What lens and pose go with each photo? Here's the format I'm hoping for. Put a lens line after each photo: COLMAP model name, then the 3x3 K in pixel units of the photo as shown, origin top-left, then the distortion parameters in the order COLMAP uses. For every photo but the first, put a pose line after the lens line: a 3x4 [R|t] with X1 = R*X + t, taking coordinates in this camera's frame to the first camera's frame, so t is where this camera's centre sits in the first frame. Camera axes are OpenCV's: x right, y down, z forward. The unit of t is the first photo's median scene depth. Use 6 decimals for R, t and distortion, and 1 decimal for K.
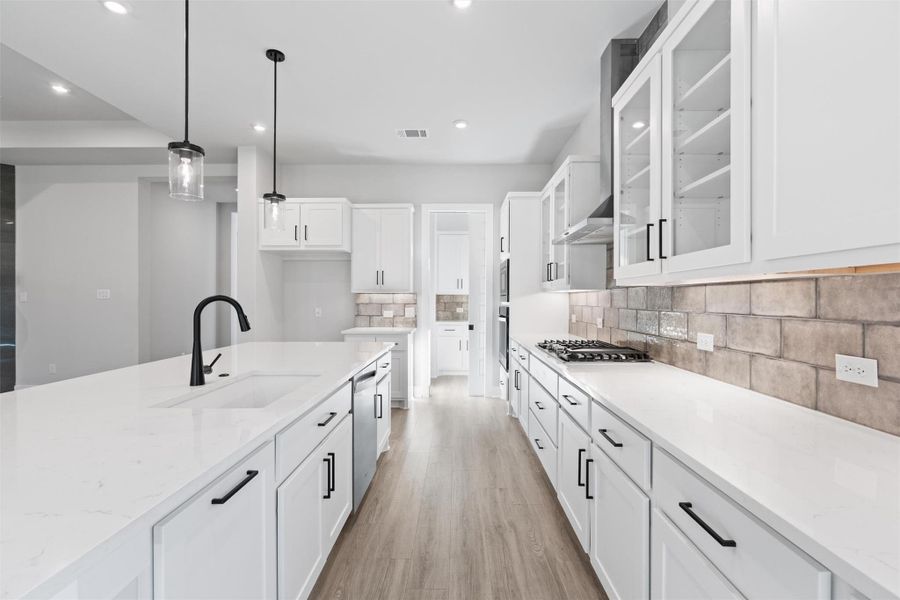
lens RADIAL K [[403.0, 0, 448.5], [0, 403.0, 300.6], [0, 0, 1]] dist [-0.006449, -0.000029]
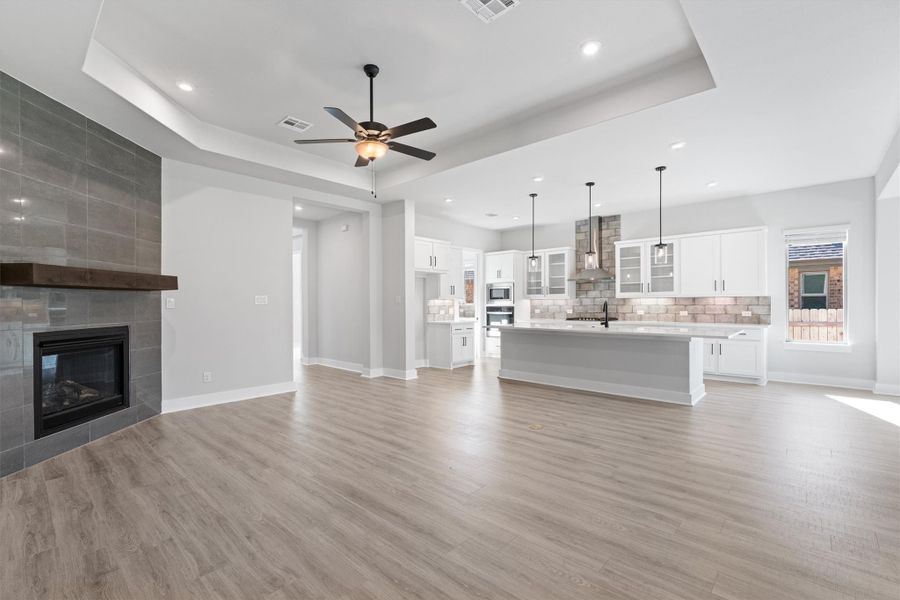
lens RADIAL K [[403.0, 0, 448.5], [0, 403.0, 300.6], [0, 0, 1]] dist [-0.006449, -0.000029]
pose [[0.661055, -0.000117, 0.750338, -2.972358], [0.009859, 0.999915, -0.008530, 0.000587], [-0.750273, 0.013036, 0.661000, -0.171788]]
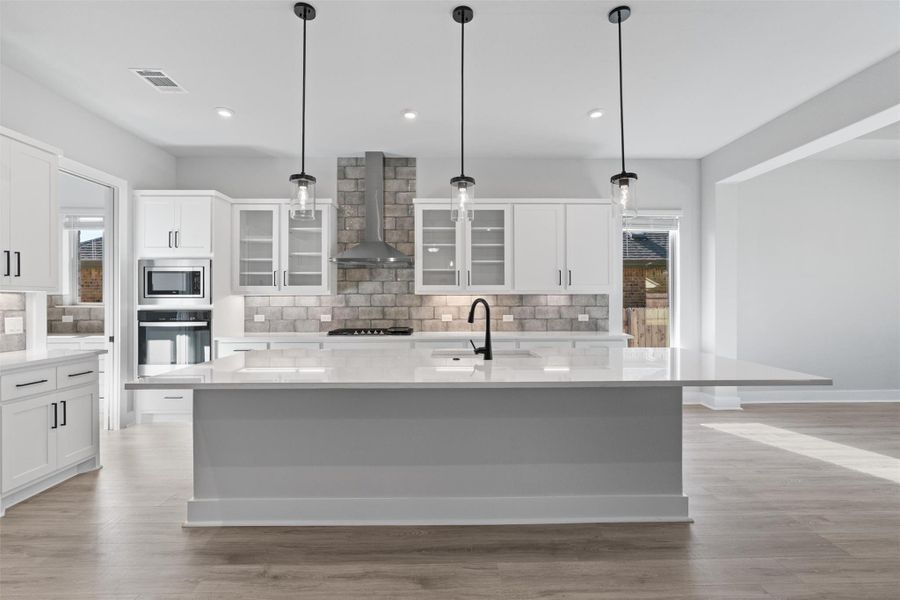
lens RADIAL K [[403.0, 0, 448.5], [0, 403.0, 300.6], [0, 0, 1]] dist [-0.006449, -0.000029]
pose [[-0.037338, -0.000206, 0.999303, -1.536074], [0.006827, 0.999977, 0.000462, -0.004916], [-0.999279, 0.006839, -0.037336, 0.892320]]
